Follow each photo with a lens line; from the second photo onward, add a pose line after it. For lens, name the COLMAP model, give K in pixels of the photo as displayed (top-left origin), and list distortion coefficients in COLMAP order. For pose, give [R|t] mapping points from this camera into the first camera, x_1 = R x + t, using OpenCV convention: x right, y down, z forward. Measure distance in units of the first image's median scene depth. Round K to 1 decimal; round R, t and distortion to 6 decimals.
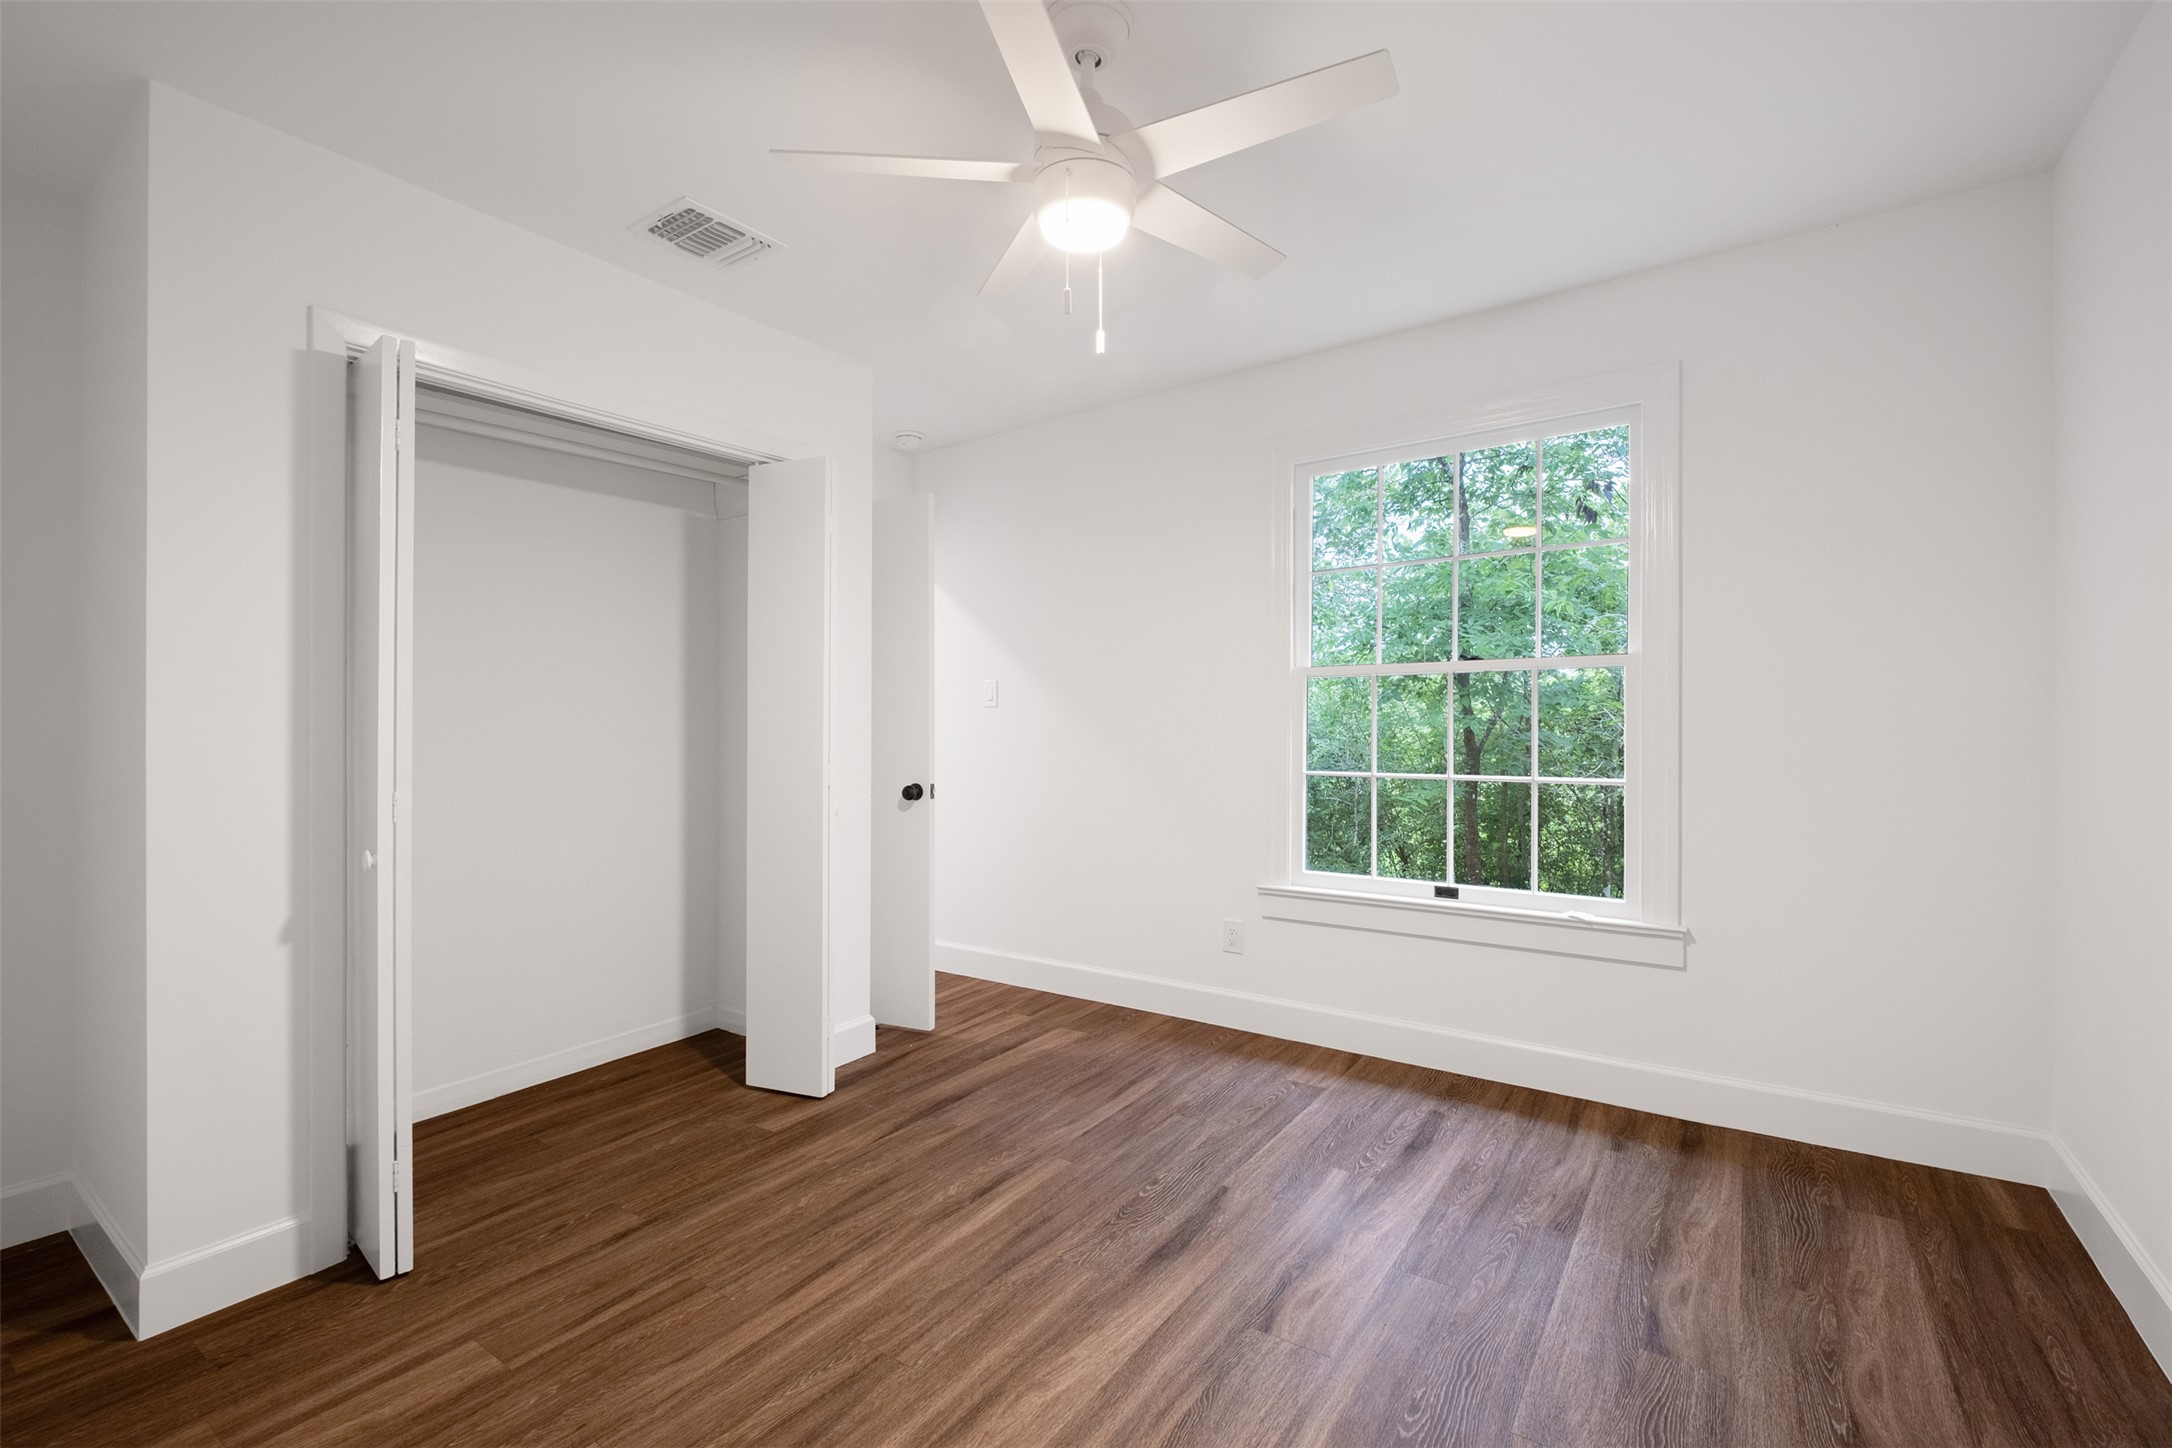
lens RADIAL K [[946.3, 0, 1079.8], [0, 946.3, 710.7], [0, 0, 1]] dist [0.004704, -0.006490]
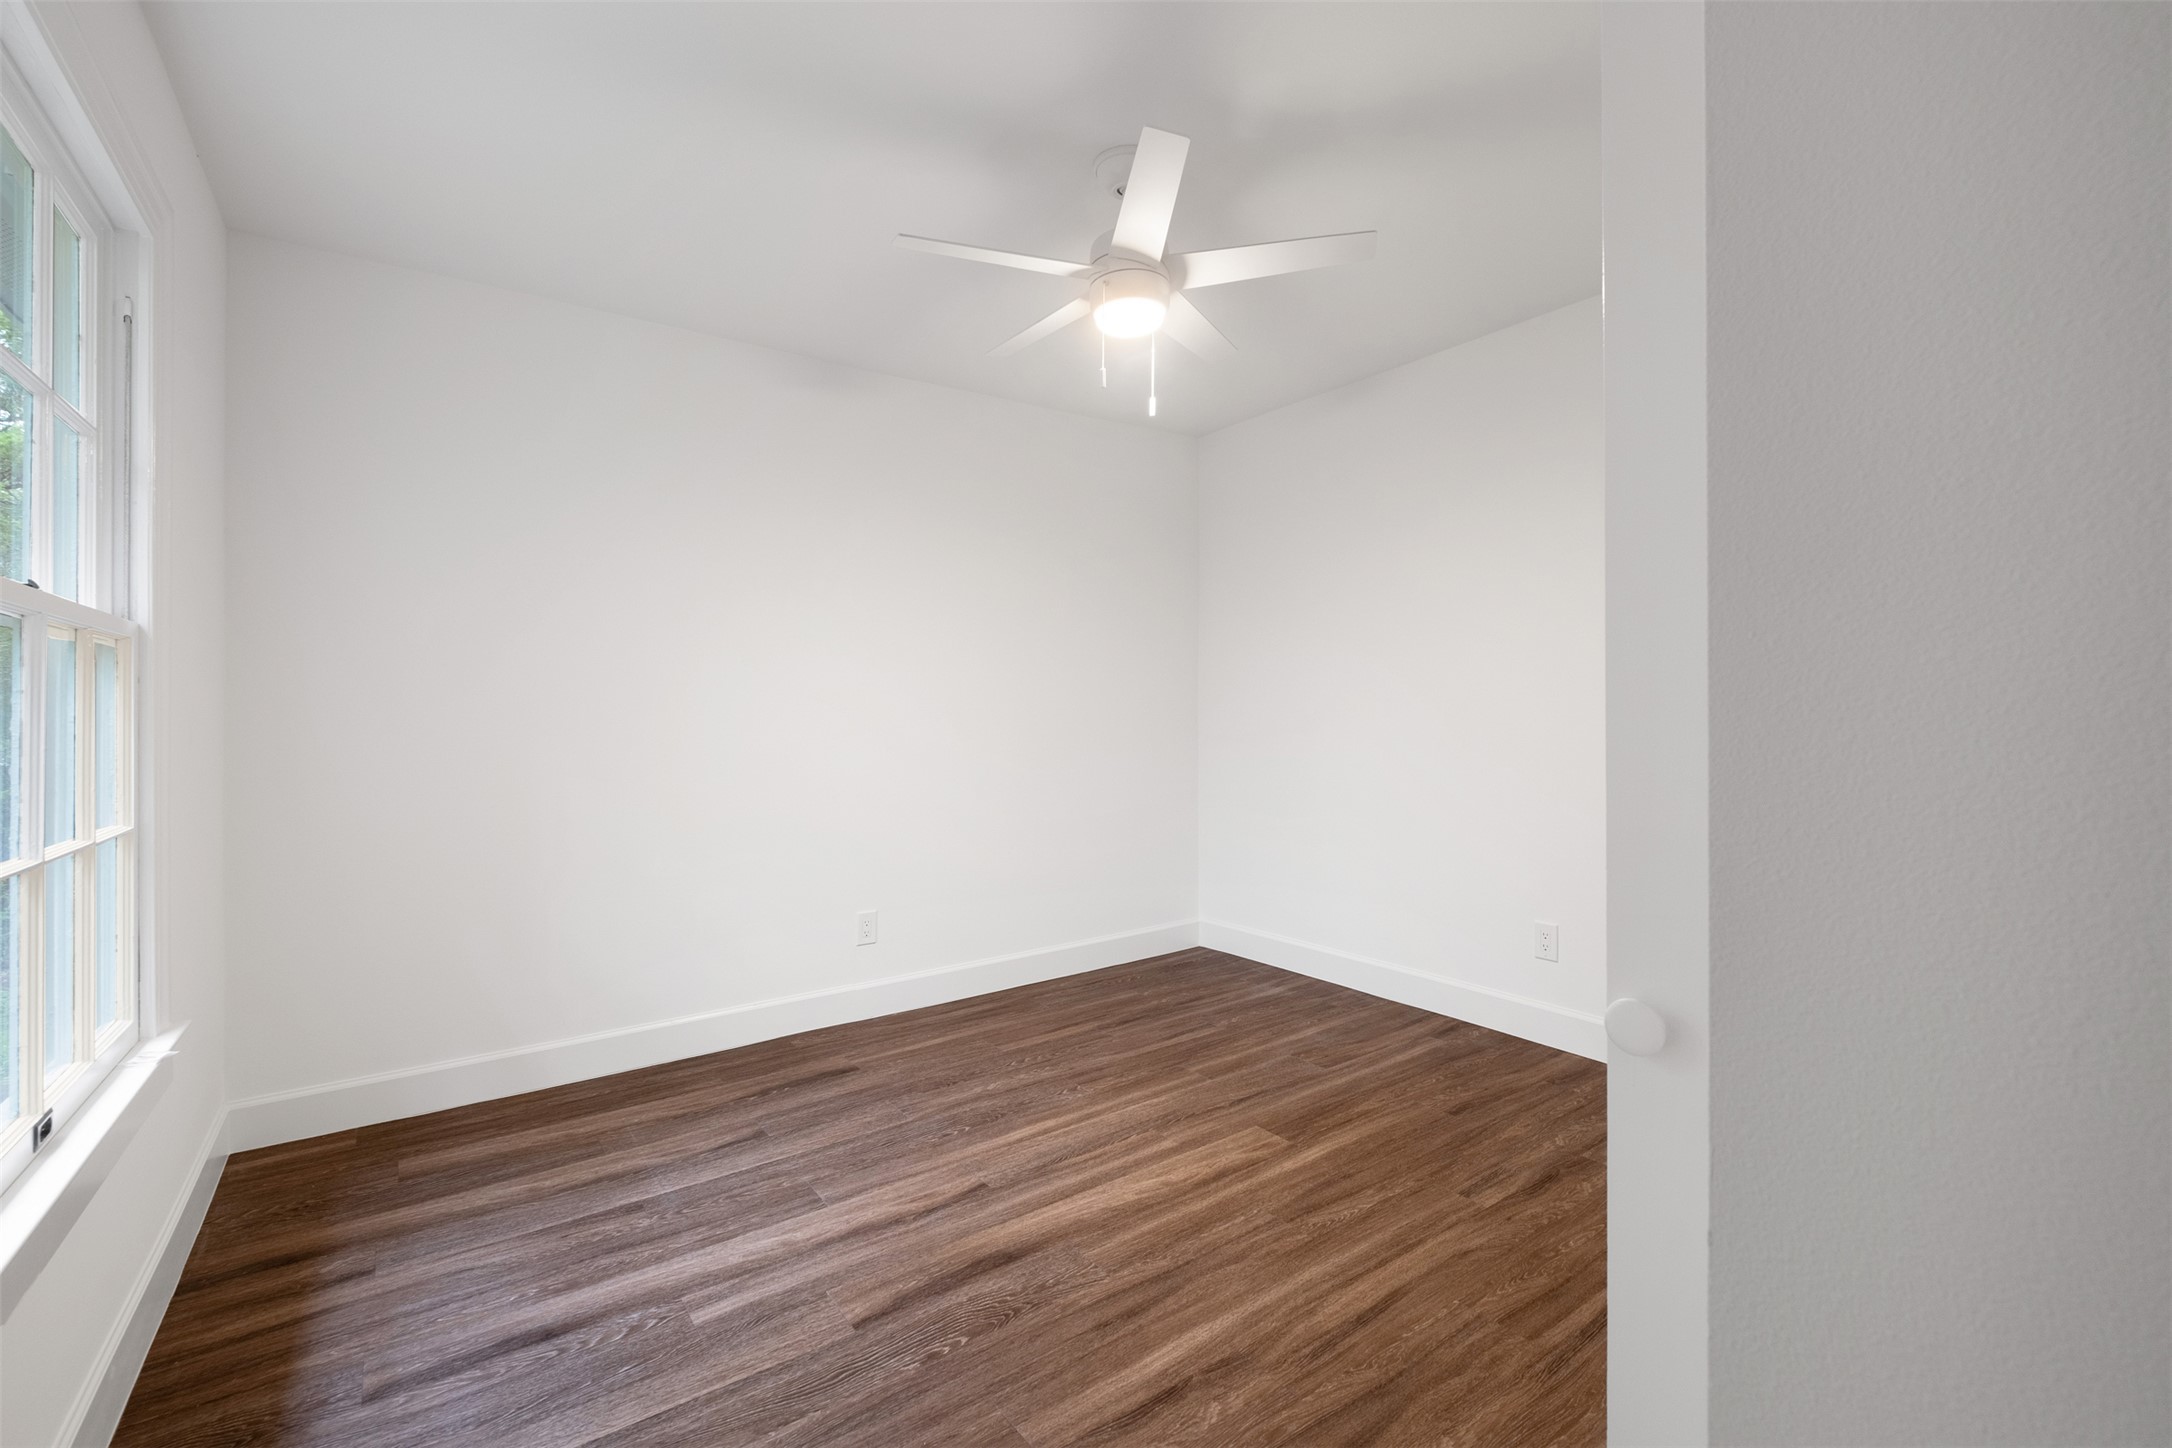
lens RADIAL K [[946.3, 0, 1079.8], [0, 946.3, 710.7], [0, 0, 1]] dist [0.004704, -0.006490]
pose [[-0.945492, 0.025829, 0.324619, -0.313696], [0.024024, 0.999666, -0.009568, 0.026570], [-0.324758, -0.001248, -0.945796, 1.902610]]
